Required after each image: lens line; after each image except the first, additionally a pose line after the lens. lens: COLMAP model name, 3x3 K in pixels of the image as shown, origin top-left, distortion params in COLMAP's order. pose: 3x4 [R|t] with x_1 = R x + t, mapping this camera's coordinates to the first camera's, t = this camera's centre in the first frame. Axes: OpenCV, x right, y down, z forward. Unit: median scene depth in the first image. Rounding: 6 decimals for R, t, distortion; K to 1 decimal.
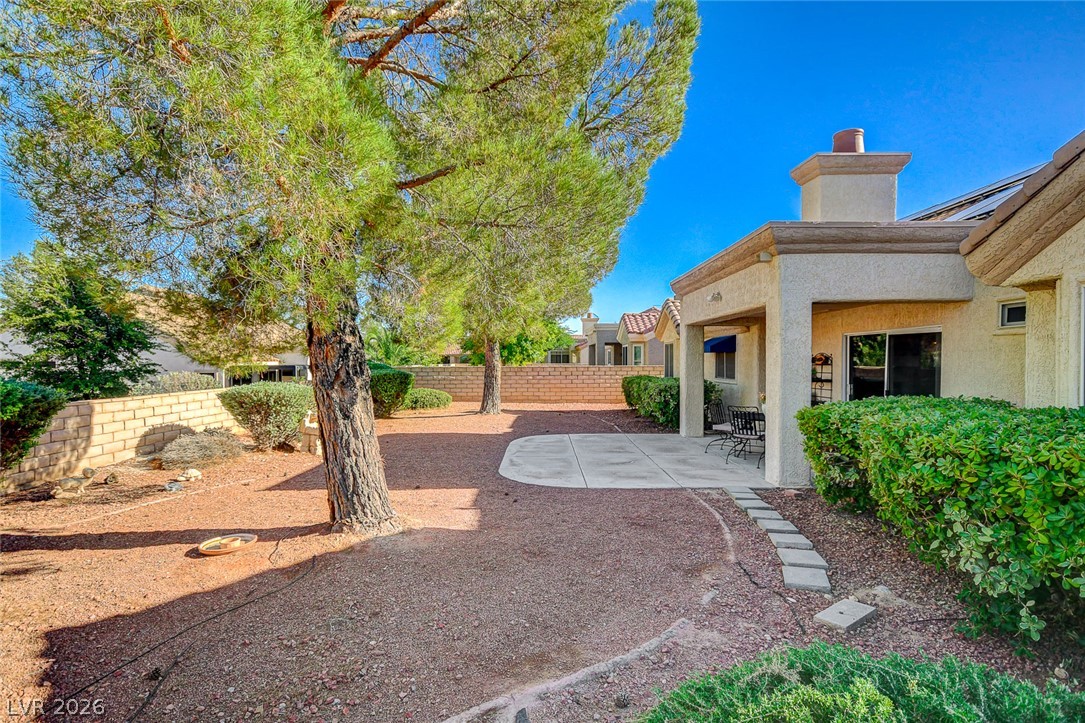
lens RADIAL K [[540.4, 0, 542.3], [0, 540.4, 366.1], [0, 0, 1]] dist [0.018447, -0.000517]
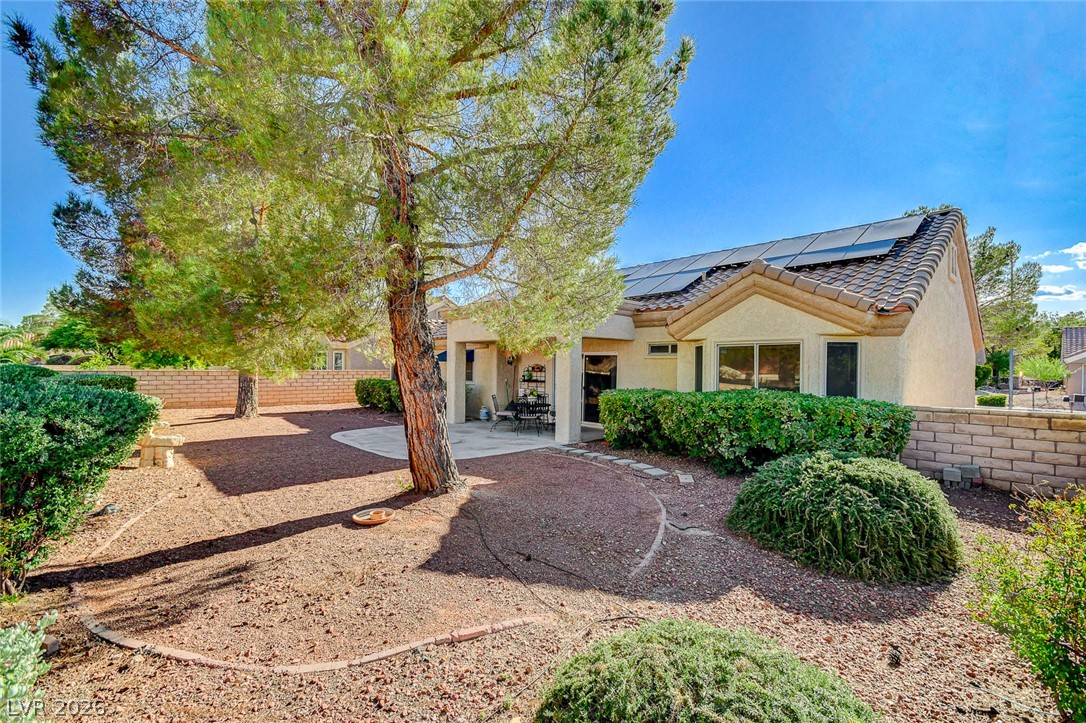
lens RADIAL K [[476.4, 0, 538.7], [0, 476.4, 368.3], [0, 0, 1]] dist [0.006081, -0.000848]
pose [[0.727952, 0.008497, 0.685575, -0.944180], [-0.007027, 0.999963, -0.004933, -0.010323], [-0.685592, -0.001227, 0.727985, -0.051805]]
